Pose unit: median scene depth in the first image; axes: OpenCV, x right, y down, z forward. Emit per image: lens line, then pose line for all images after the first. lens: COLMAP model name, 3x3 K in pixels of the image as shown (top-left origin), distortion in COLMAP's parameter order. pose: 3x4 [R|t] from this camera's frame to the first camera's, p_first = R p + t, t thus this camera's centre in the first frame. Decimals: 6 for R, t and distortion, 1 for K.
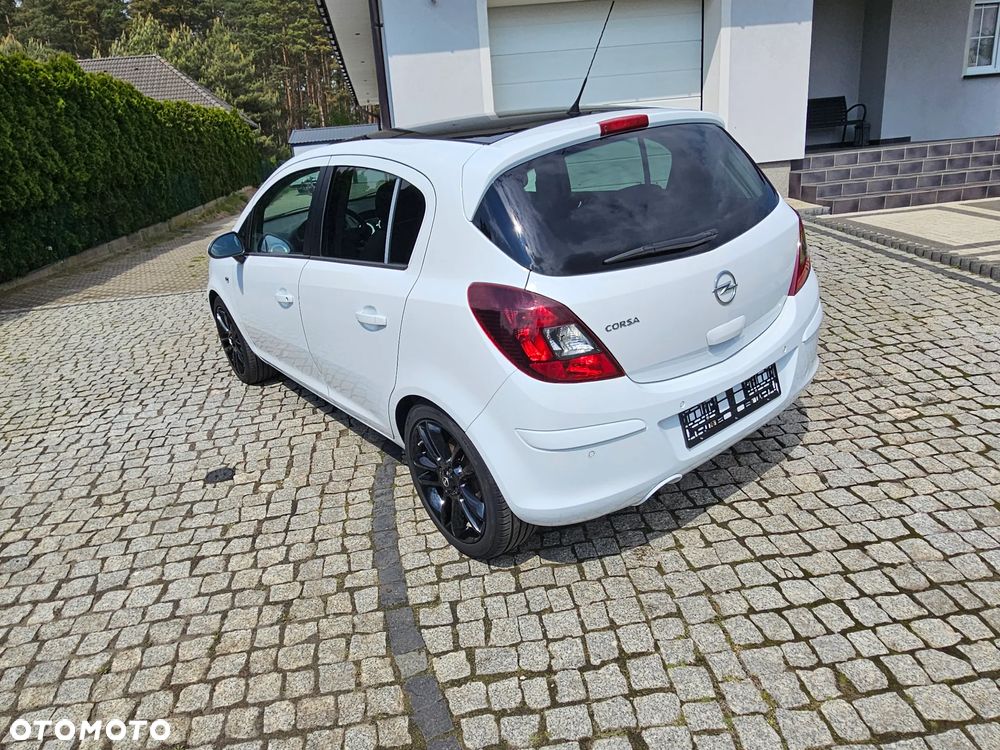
lens RADIAL K [[670.0, 0, 467.8], [0, 670.0, 373.2], [0, 0, 1]] dist [0.001692, -0.001722]
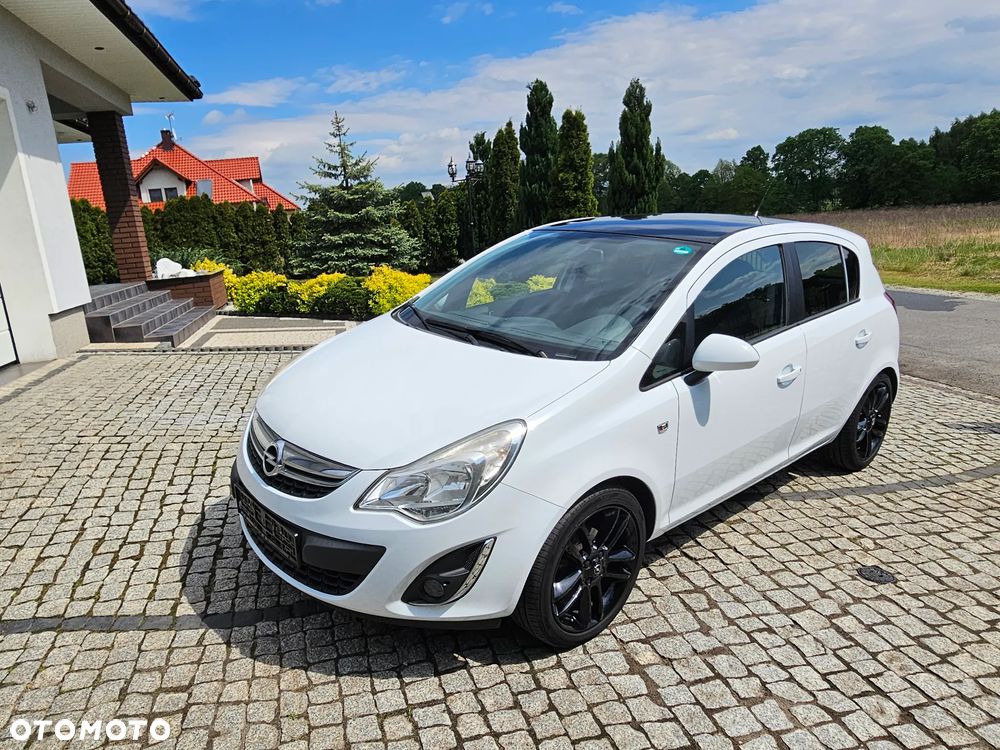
lens RADIAL K [[670.0, 0, 467.8], [0, 670.0, 373.2], [0, 0, 1]] dist [0.001692, -0.001722]
pose [[-0.073427, -0.132714, 0.988431, -1.459749], [0.379709, 0.912739, 0.150758, -0.532171], [-0.922187, 0.386386, -0.016627, 1.765711]]
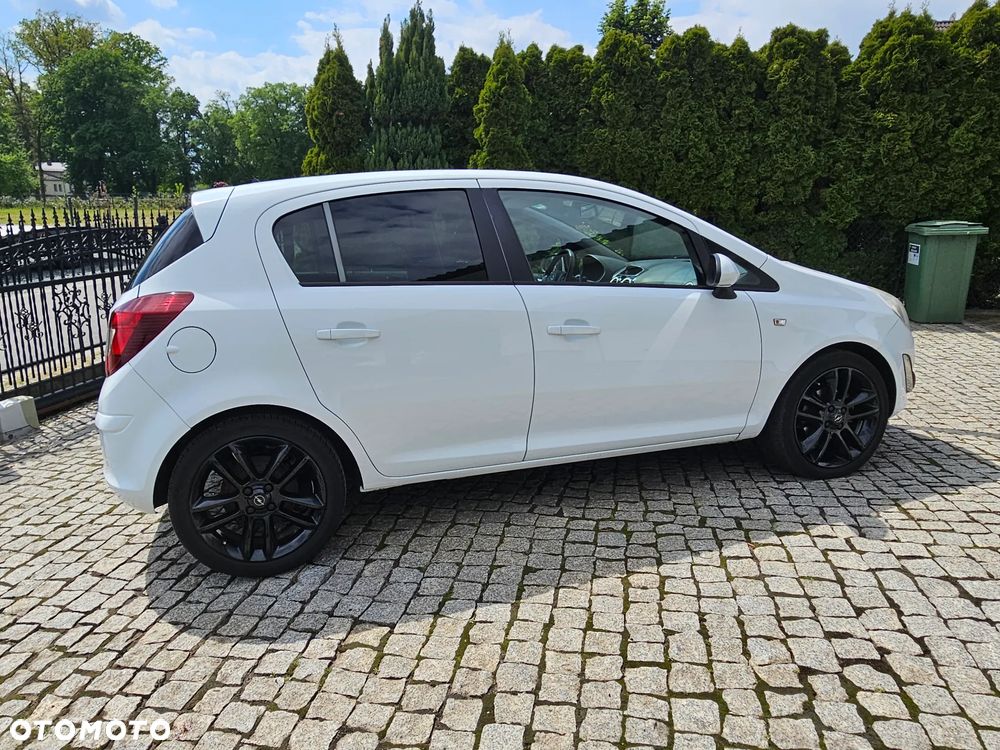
lens RADIAL K [[670.0, 0, 467.8], [0, 670.0, 373.2], [0, 0, 1]] dist [0.001692, -0.001722]
pose [[-0.337229, 0.321749, -0.884734, 1.161105], [-0.272792, 0.866068, 0.418939, -0.674487], [0.901033, 0.382627, -0.204293, 1.638762]]
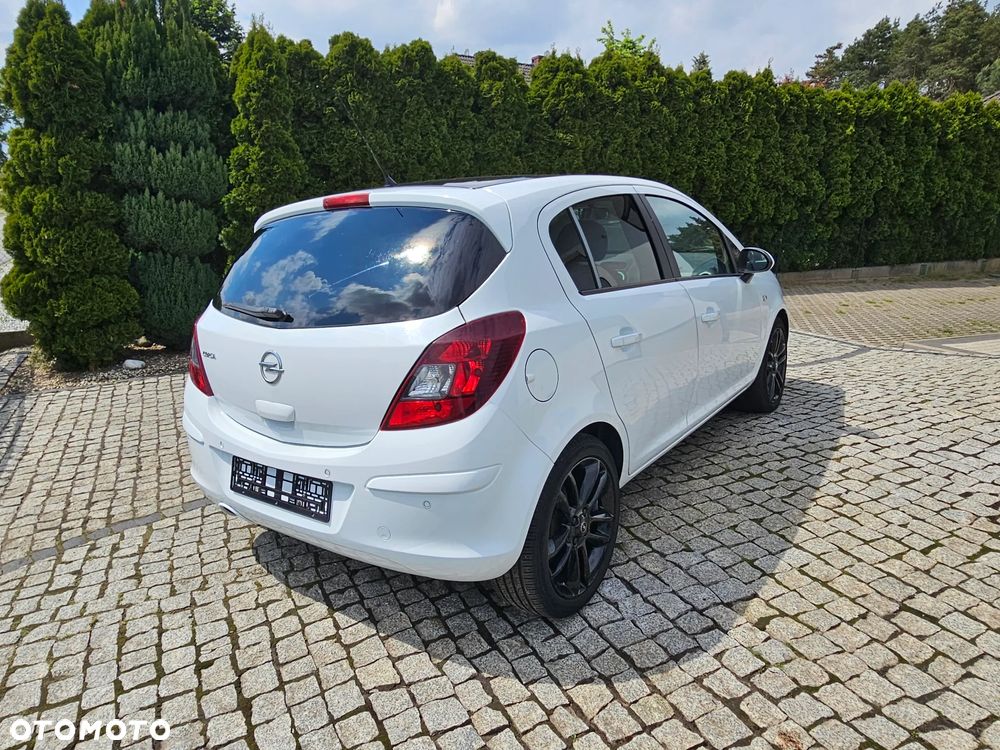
lens RADIAL K [[670.0, 0, 467.8], [0, 670.0, 373.2], [0, 0, 1]] dist [0.001692, -0.001722]
pose [[0.293760, 0.327708, -0.897949, 1.160285], [-0.343193, 0.912920, 0.220897, -0.373360], [0.892145, 0.243279, 0.380647, 0.741282]]
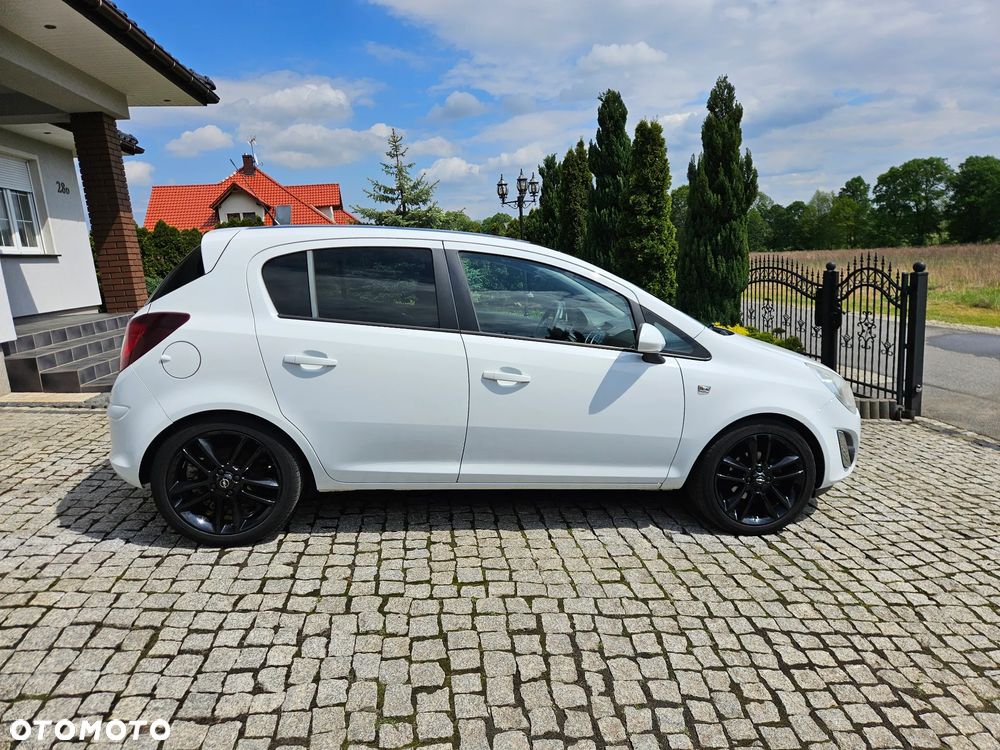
lens RADIAL K [[662.0, 0, 505.9], [0, 662.0, 380.4], [0, 0, 1]] dist [0.089710, -0.078962]
pose [[-0.004008, -0.101633, 0.994814, -0.769237], [0.361380, 0.927442, 0.096206, -0.484546], [-0.932410, 0.359891, 0.033011, 1.513873]]
